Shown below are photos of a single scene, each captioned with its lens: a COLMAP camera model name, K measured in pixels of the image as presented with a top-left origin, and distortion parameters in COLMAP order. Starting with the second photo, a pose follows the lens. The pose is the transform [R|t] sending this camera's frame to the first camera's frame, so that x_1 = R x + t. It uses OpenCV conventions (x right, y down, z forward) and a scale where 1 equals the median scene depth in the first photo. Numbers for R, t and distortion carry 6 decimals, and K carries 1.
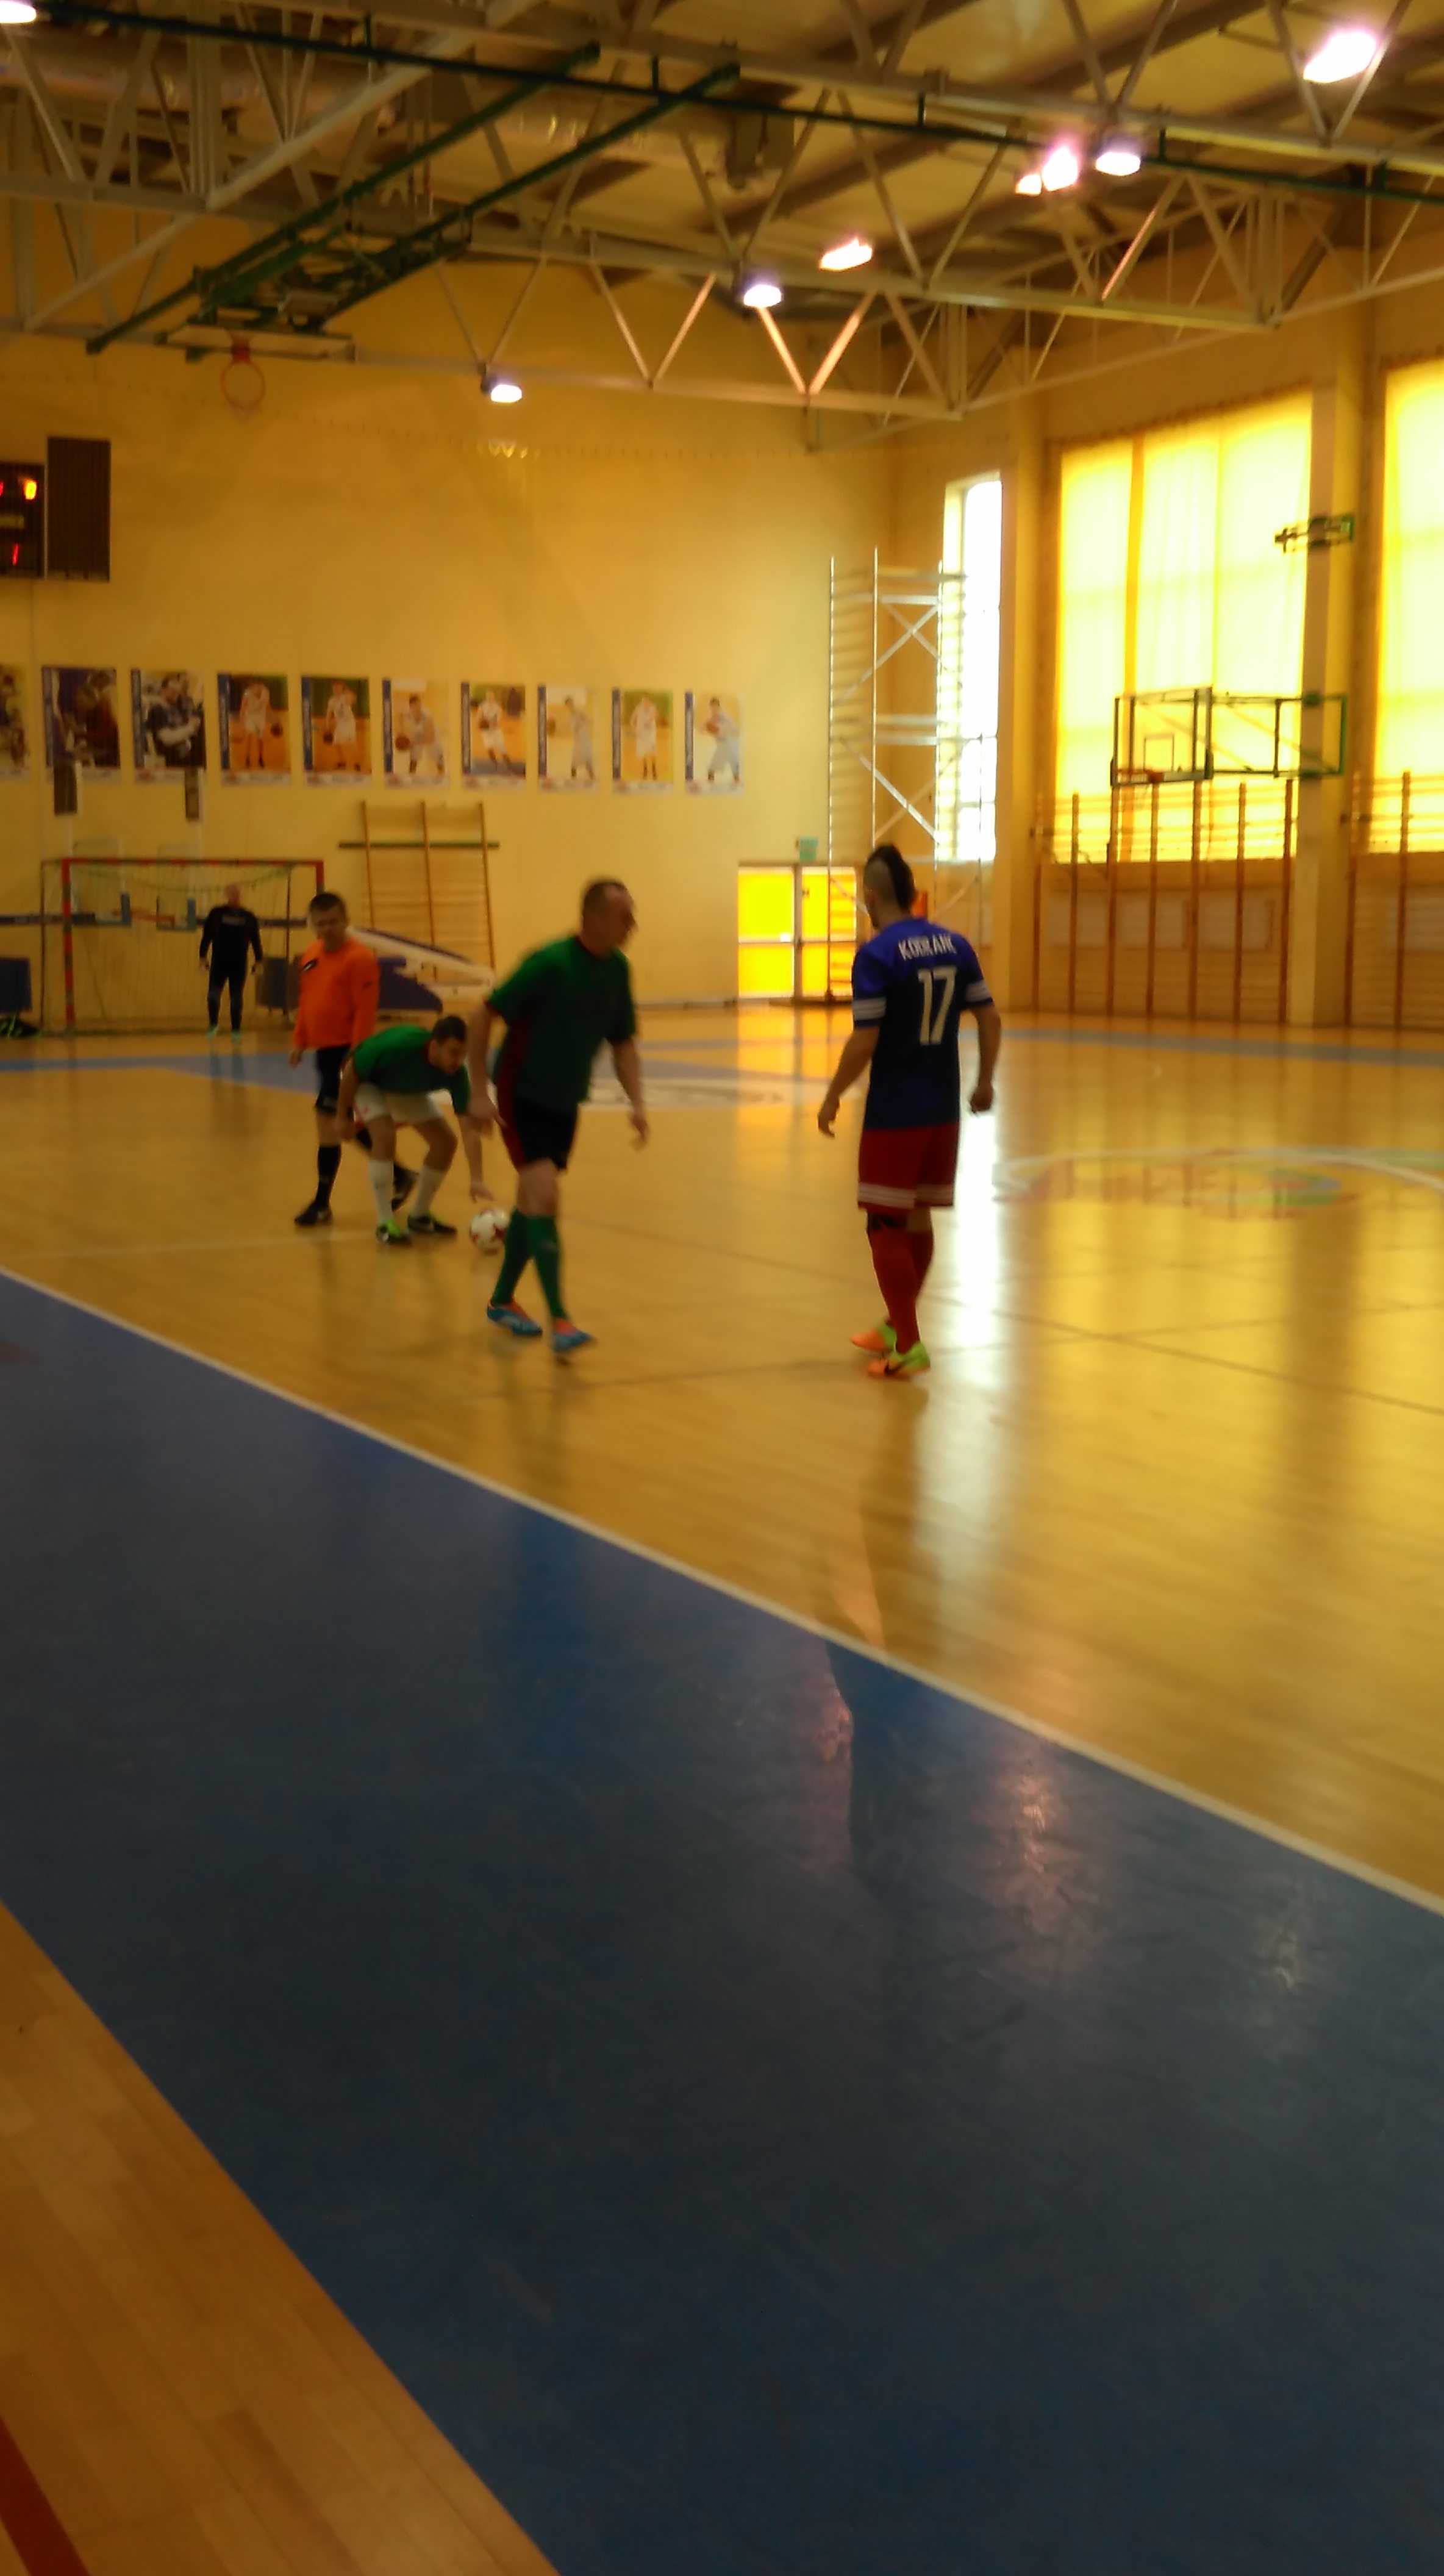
lens RADIAL K [[2891.1, 0, 714.5], [0, 2891.1, 1291.1], [0, 0, 1]] dist [0.069440, 0.000000]
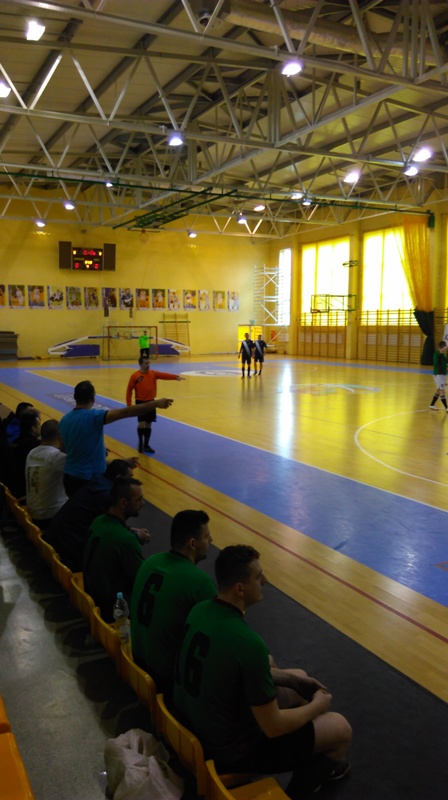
lens RADIAL K [[663.0, 0, 225.1], [0, 663.0, 407.9], [0, 0, 1]] dist [0.082507, -0.033931]
pose [[0.999893, 0.005098, -0.013695, 0.002249], [-0.005187, 0.999965, -0.006490, 0.002780], [0.013662, 0.006561, 0.999885, -0.161658]]
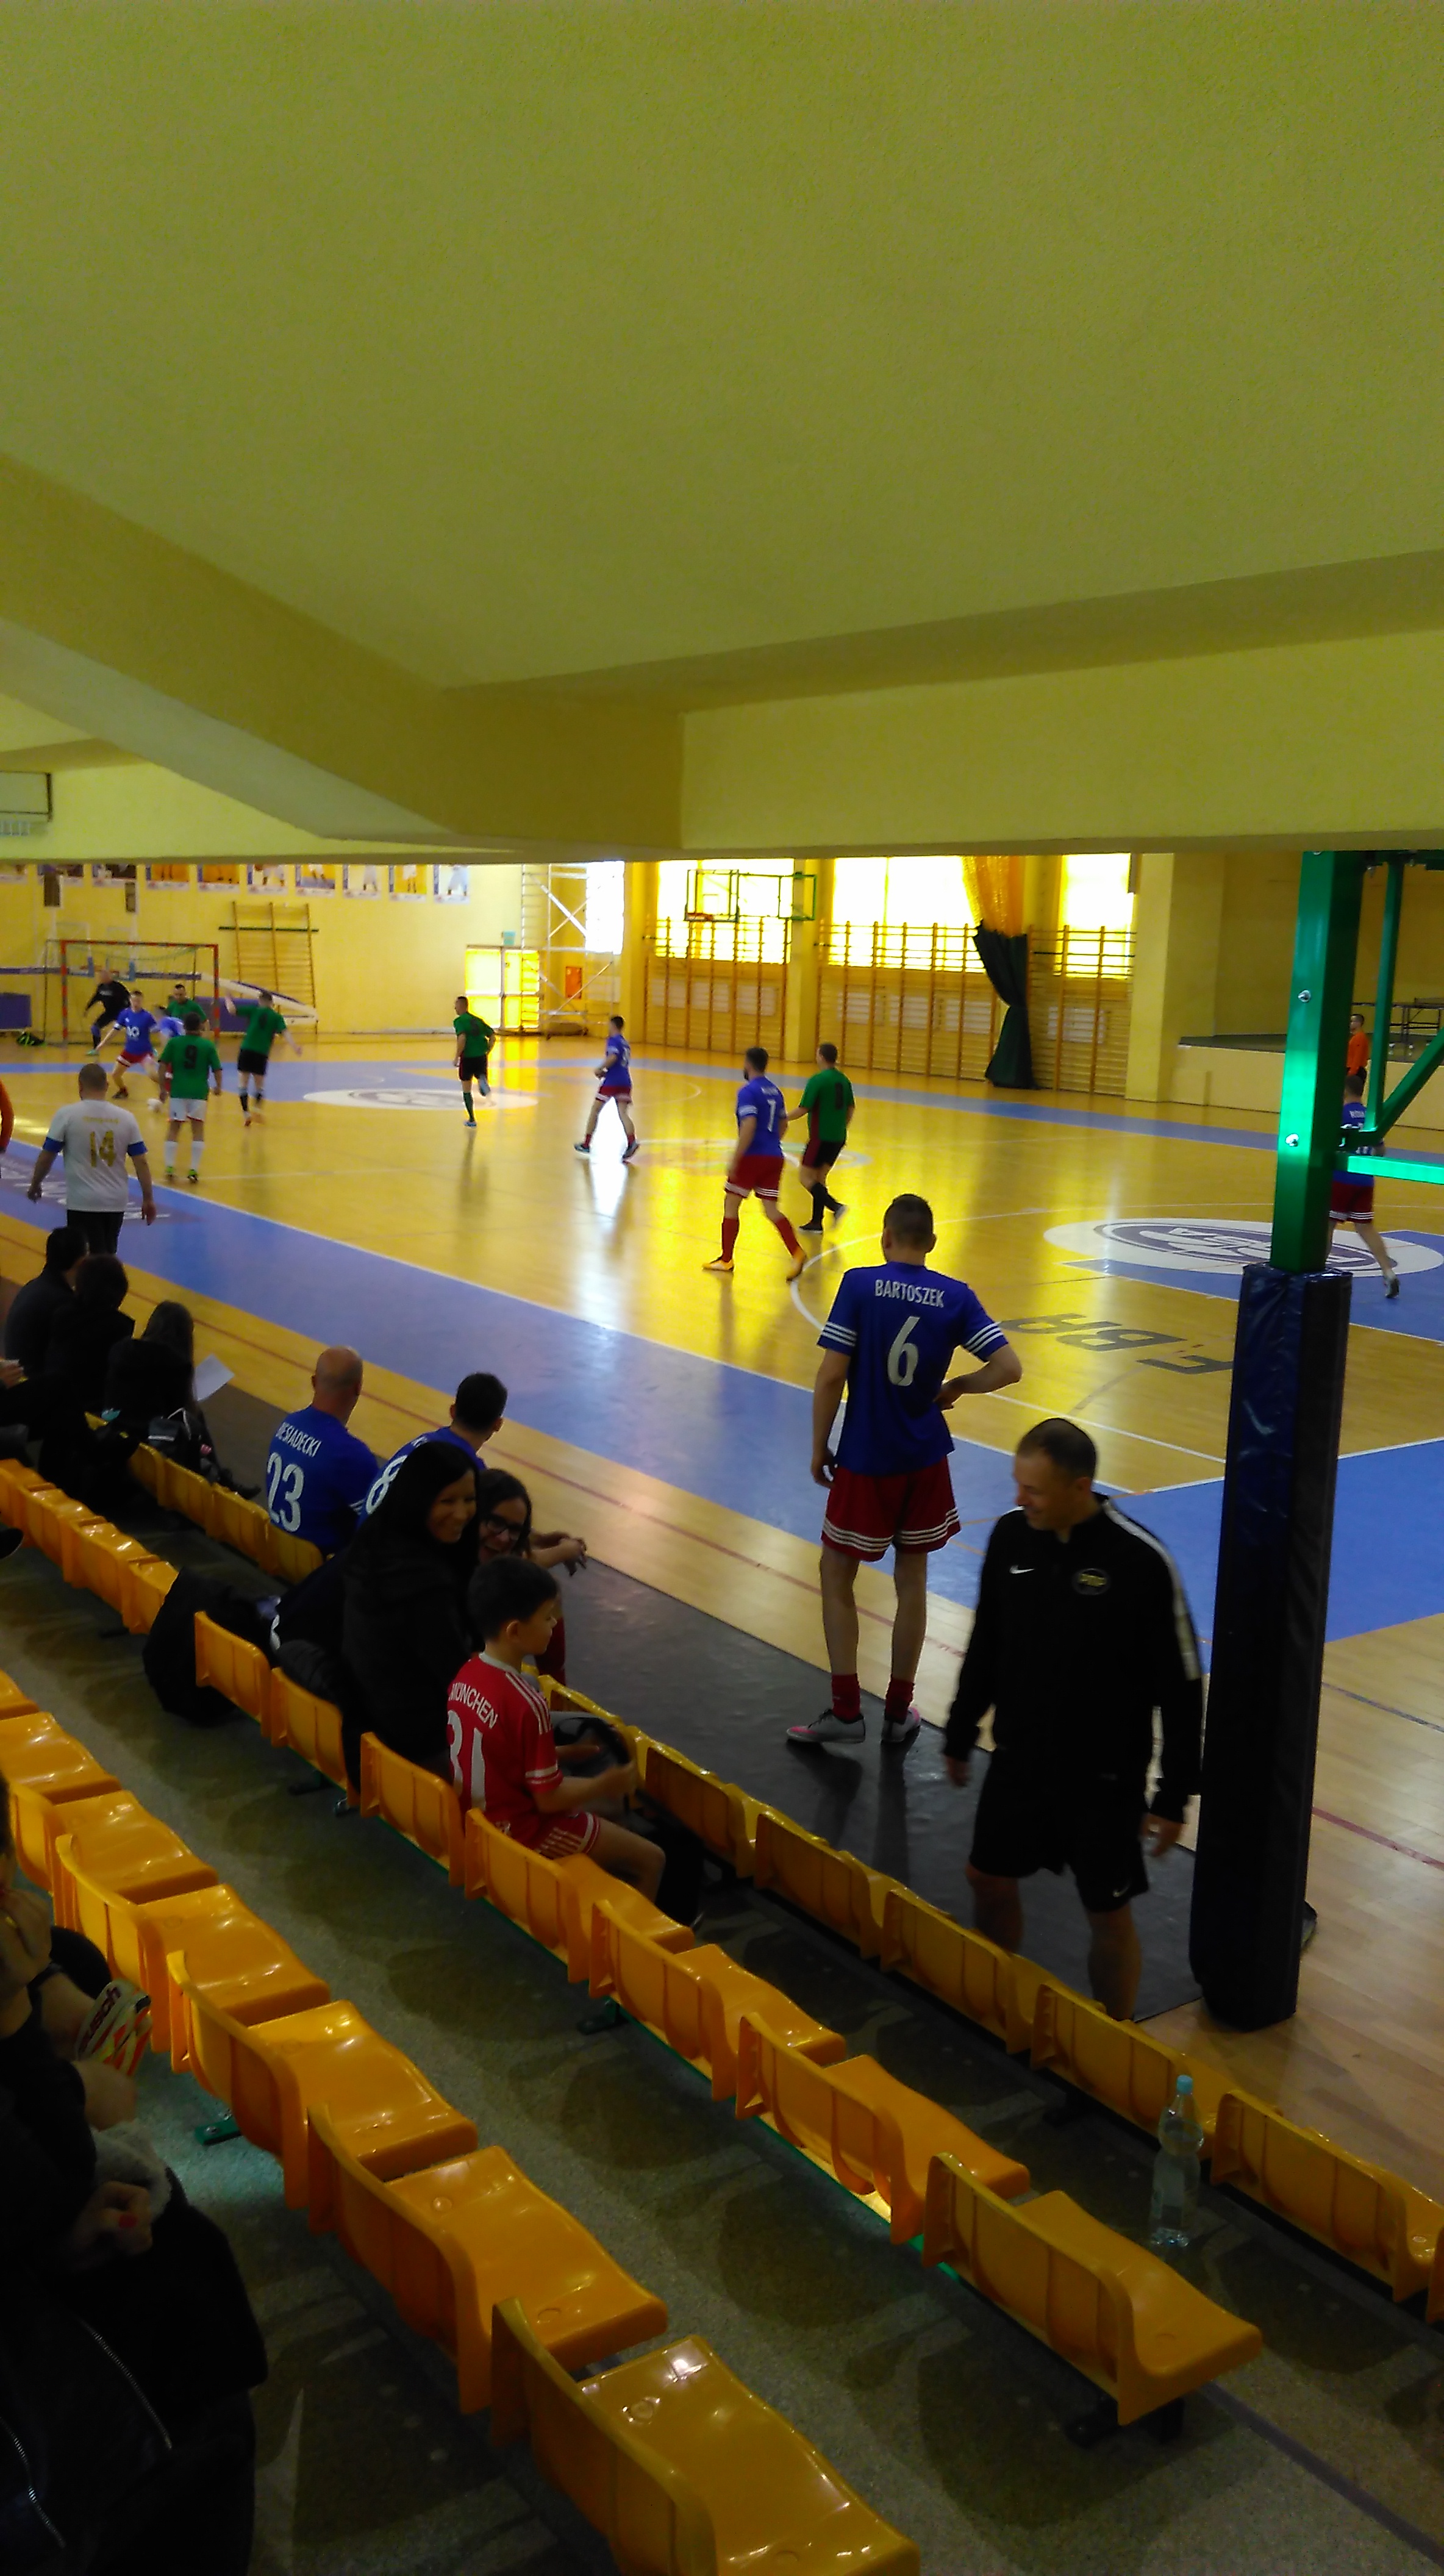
lens RADIAL K [[2134.9, 0, 747.2], [0, 2134.9, 1344.5], [0, 0, 1]] dist [0.082507, -0.033931]
pose [[0.989586, 0.011574, 0.143476, -0.006546], [-0.020427, 0.997966, 0.060383, 0.001170], [-0.142485, -0.062685, 0.987810, -0.264103]]
